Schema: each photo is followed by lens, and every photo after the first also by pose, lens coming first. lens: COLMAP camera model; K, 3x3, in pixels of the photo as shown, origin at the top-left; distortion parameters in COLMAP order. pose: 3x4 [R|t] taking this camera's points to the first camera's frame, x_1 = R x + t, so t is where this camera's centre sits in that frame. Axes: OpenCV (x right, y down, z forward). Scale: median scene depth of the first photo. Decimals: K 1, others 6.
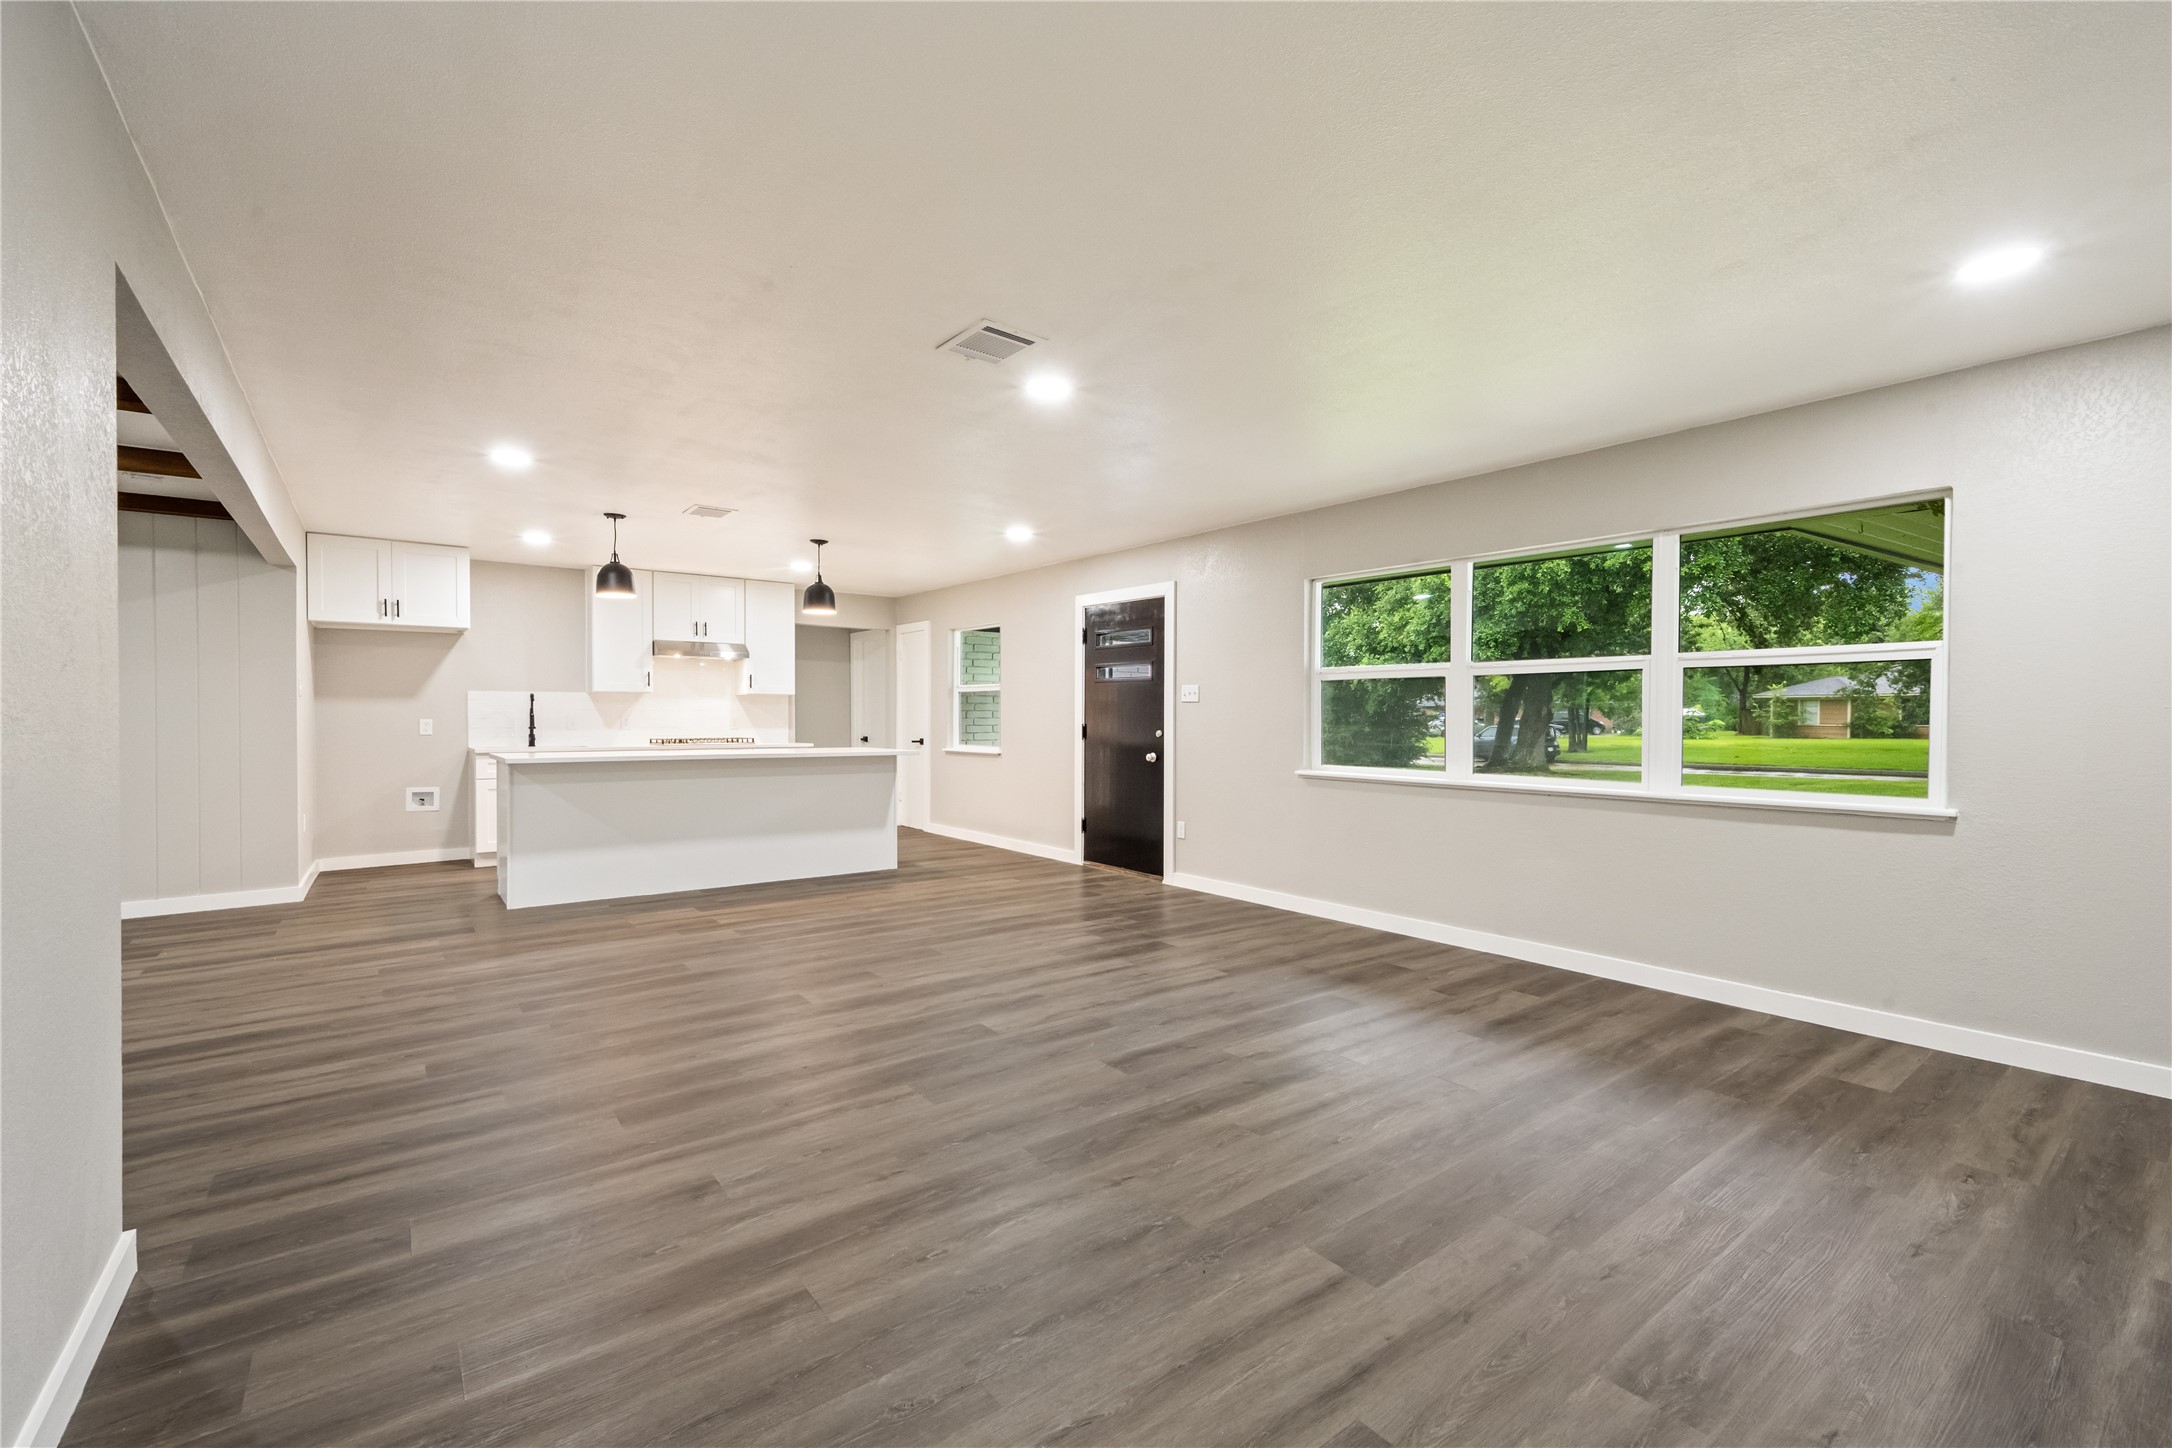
lens RADIAL K [[892.7, 0, 1086.0], [0, 892.7, 724.0], [0, 0, 1]] dist [-0.003895, -0.000224]
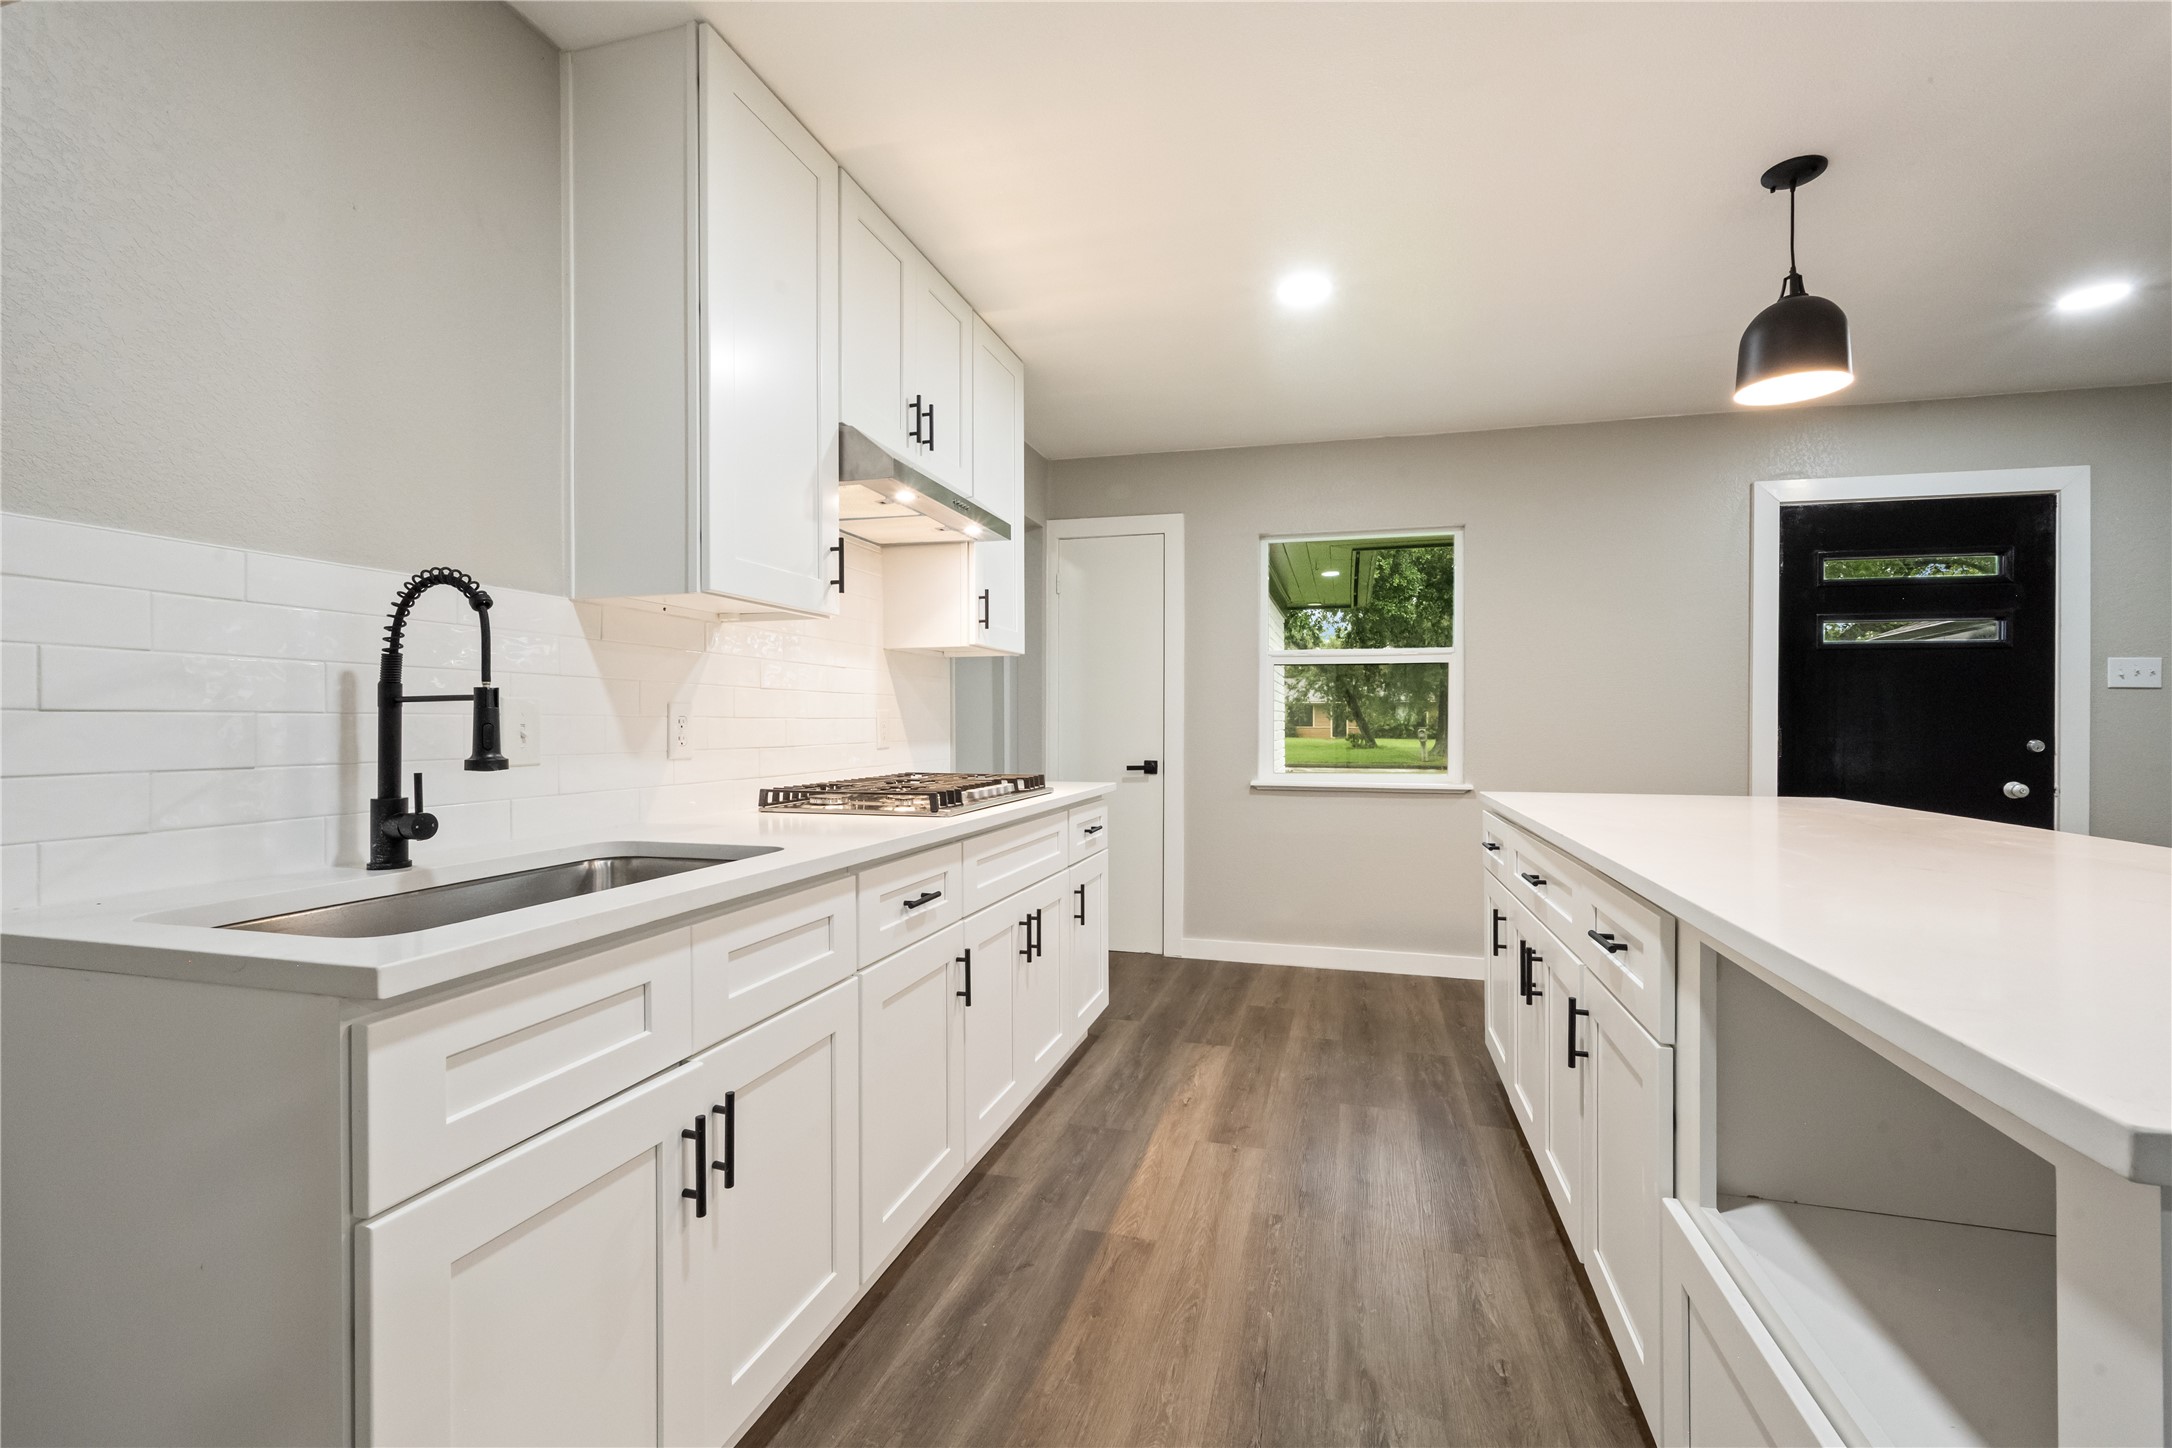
lens RADIAL K [[925.9, 0, 1095.0], [0, 925.9, 723.2], [0, 0, 1]] dist [-0.001789, -0.000202]
pose [[0.808615, -0.000076, 0.588338, -0.653160], [0.003535, 0.999983, -0.004730, -0.002323], [-0.588327, 0.005905, 0.808601, 0.810751]]
